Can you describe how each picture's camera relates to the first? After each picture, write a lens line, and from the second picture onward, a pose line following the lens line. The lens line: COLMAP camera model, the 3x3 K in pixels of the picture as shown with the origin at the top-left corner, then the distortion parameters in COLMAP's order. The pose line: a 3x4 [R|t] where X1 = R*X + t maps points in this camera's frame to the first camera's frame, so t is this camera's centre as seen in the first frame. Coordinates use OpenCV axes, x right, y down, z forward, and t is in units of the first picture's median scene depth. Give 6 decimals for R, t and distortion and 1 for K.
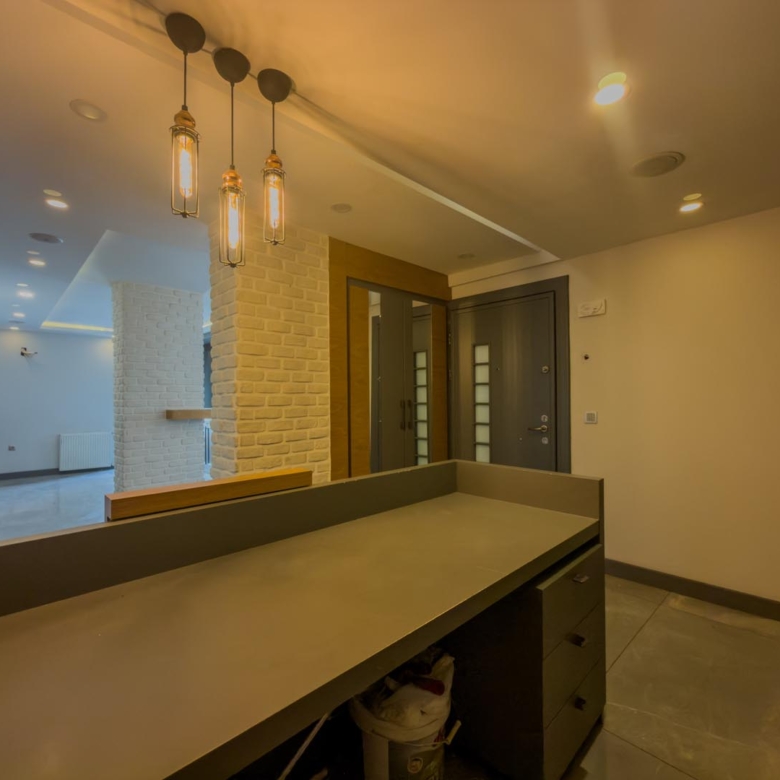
lens RADIAL K [[416.2, 0, 390.1], [0, 416.2, 394.0], [0, 0, 1]] dist [-0.001384, -0.000007]
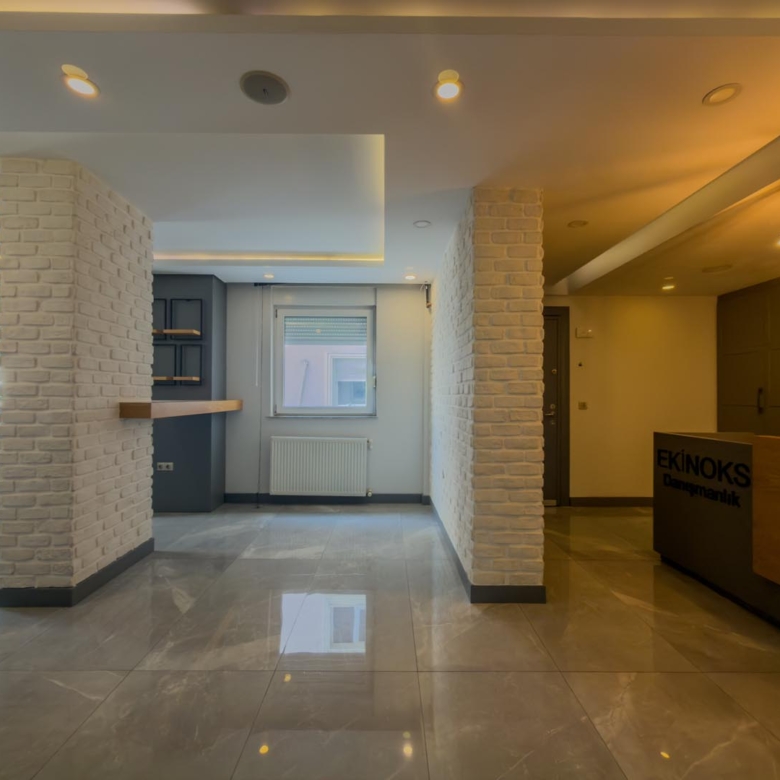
lens RADIAL K [[416.2, 0, 387.5], [0, 416.2, 391.0], [0, 0, 1]] dist [-0.001384, -0.000007]
pose [[0.687127, 0.017758, 0.726320, -0.743073], [-0.018950, 0.999799, -0.006516, 0.019258], [-0.726290, -0.009287, 0.687326, 0.329658]]
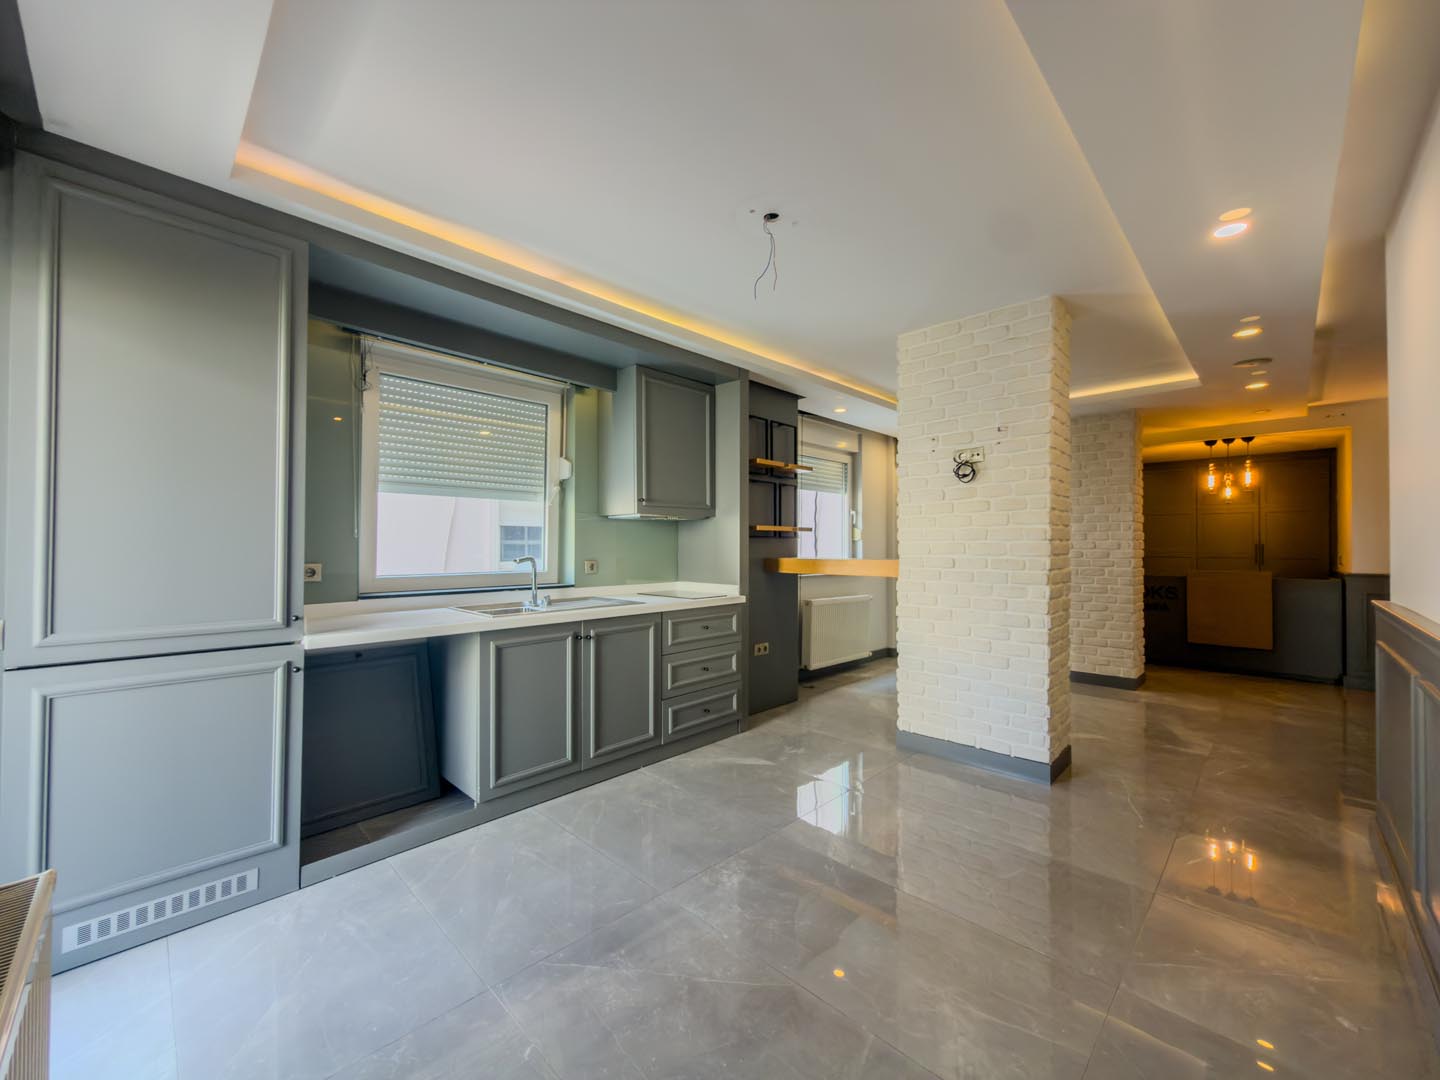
lens RADIAL K [[575.0, 0, 722.5], [0, 575.0, 538.6], [0, 0, 1]] dist [-0.001070, -0.000169]
pose [[-0.031223, 0.020267, 0.999307, -1.357909], [-0.016469, 0.999648, -0.020788, 0.032572], [-0.999377, -0.017107, -0.030878, 1.453944]]
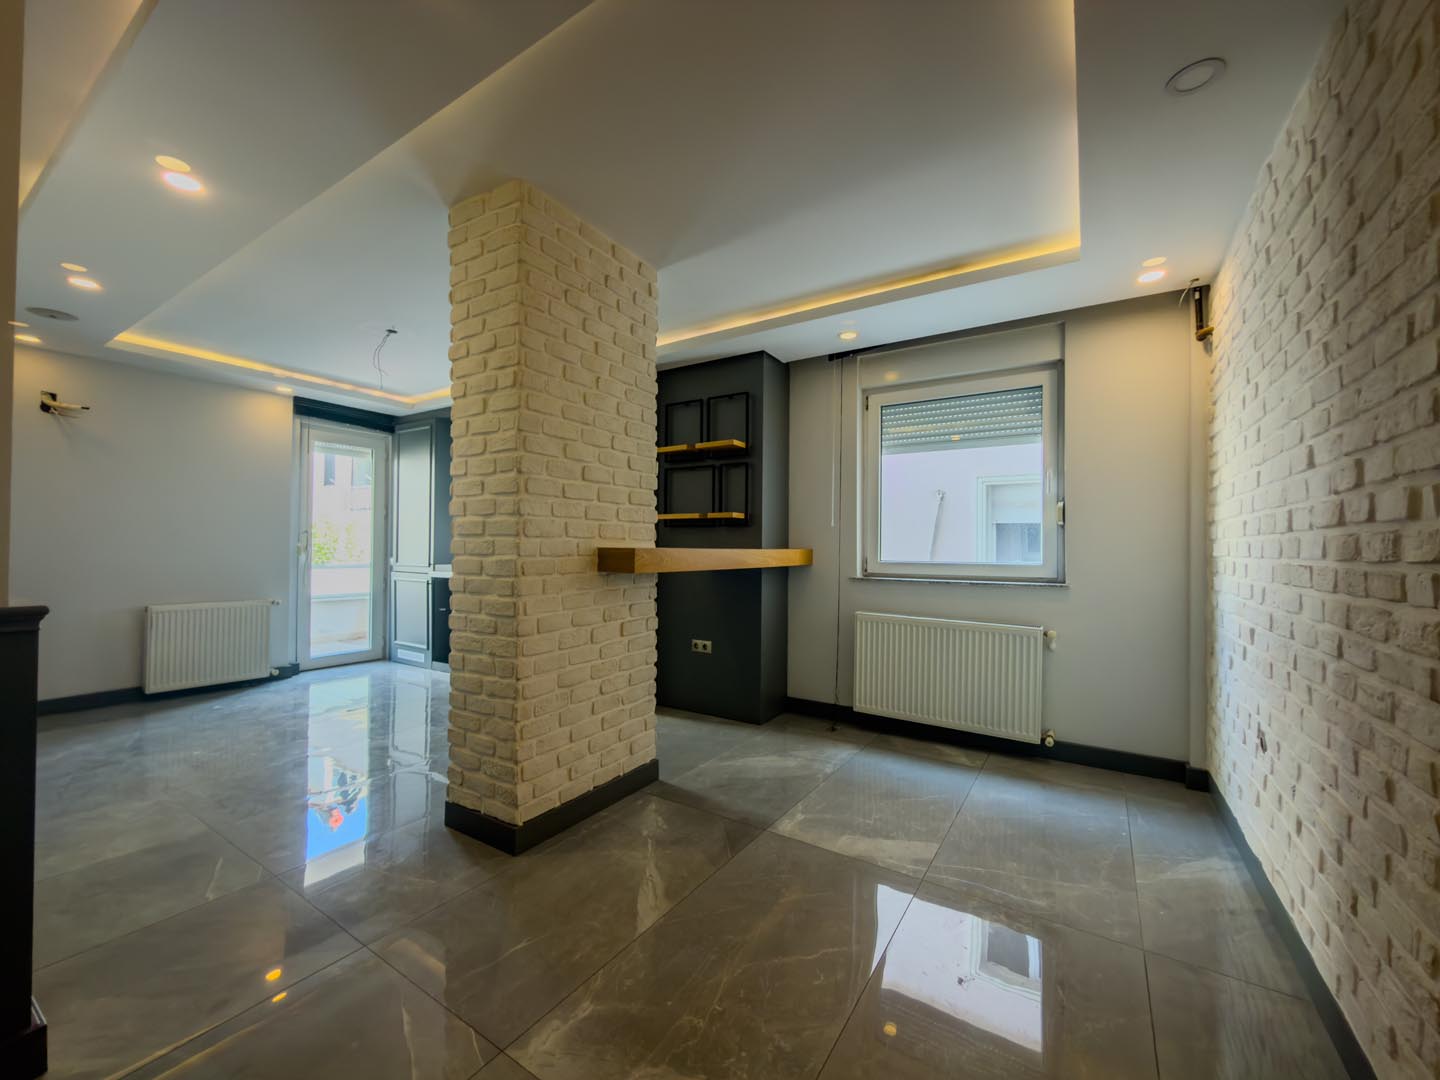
lens RADIAL K [[575.0, 0, 718.4], [0, 575.0, 542.1], [0, 0, 1]] dist [-0.001070, -0.000169]
pose [[0.973374, 0.017465, 0.228555, -0.579265], [-0.018488, 0.999826, 0.002337, 0.031281], [-0.228475, -0.006501, 0.973528, 0.477955]]
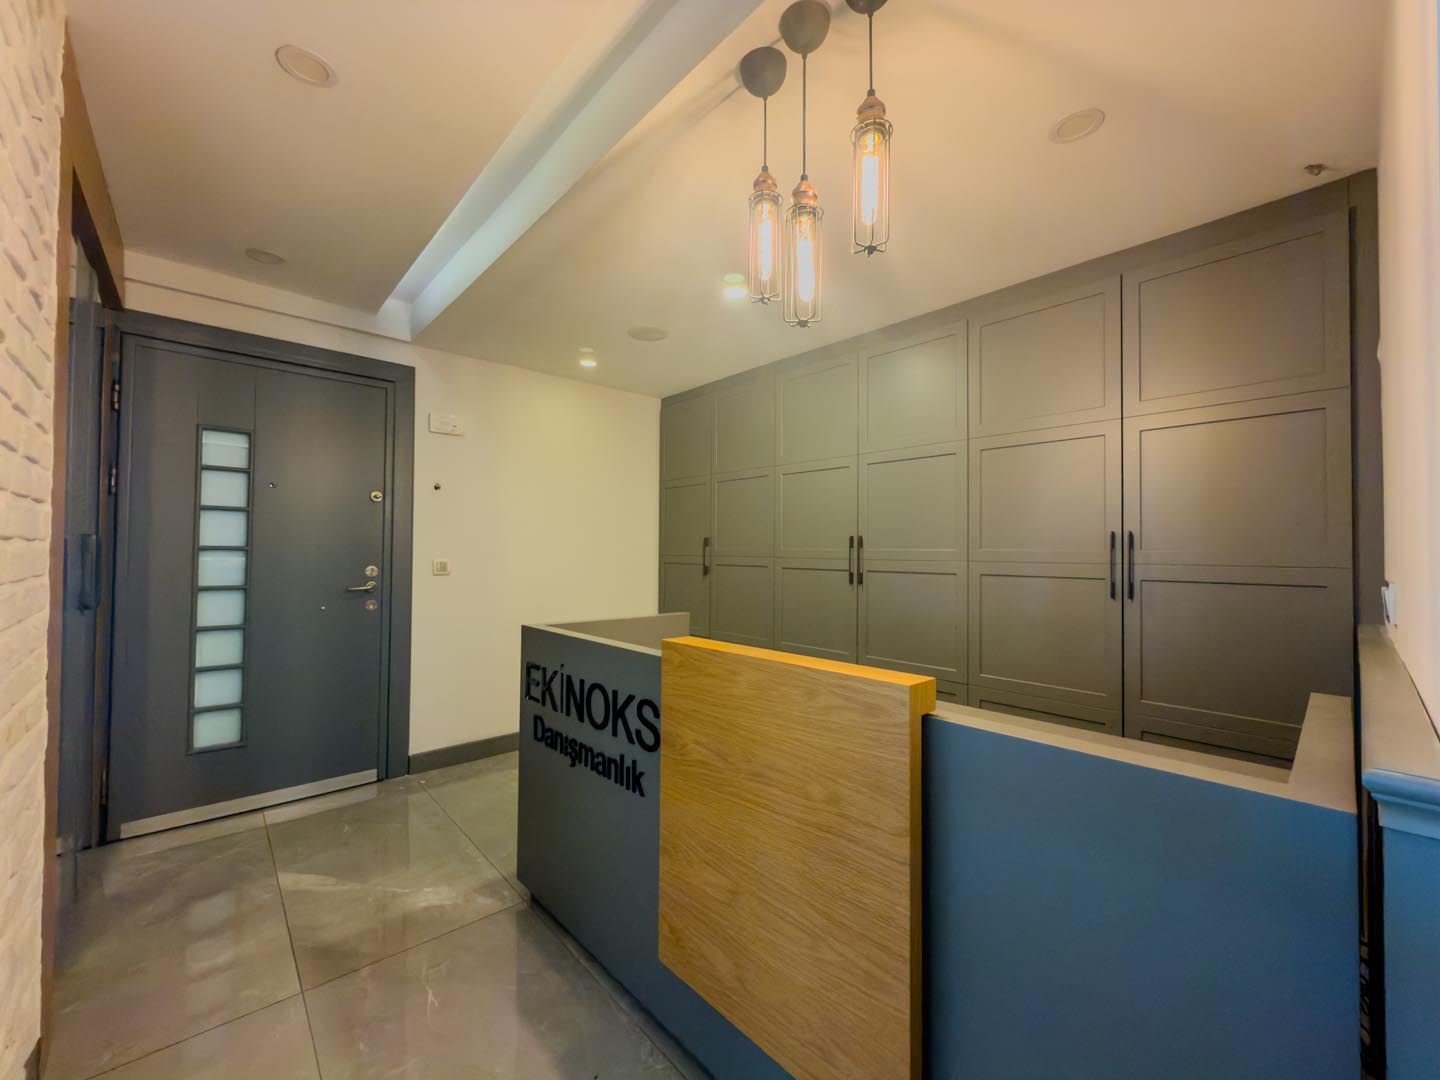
lens RADIAL K [[575.0, 0, 719.9], [0, 575.0, 548.7], [0, 0, 1]] dist [-0.001070, -0.000169]
pose [[0.028801, 0.012113, 0.999512, -0.376050], [-0.021055, 0.999712, -0.011509, 0.016436], [-0.999363, -0.020713, 0.029048, 0.316031]]
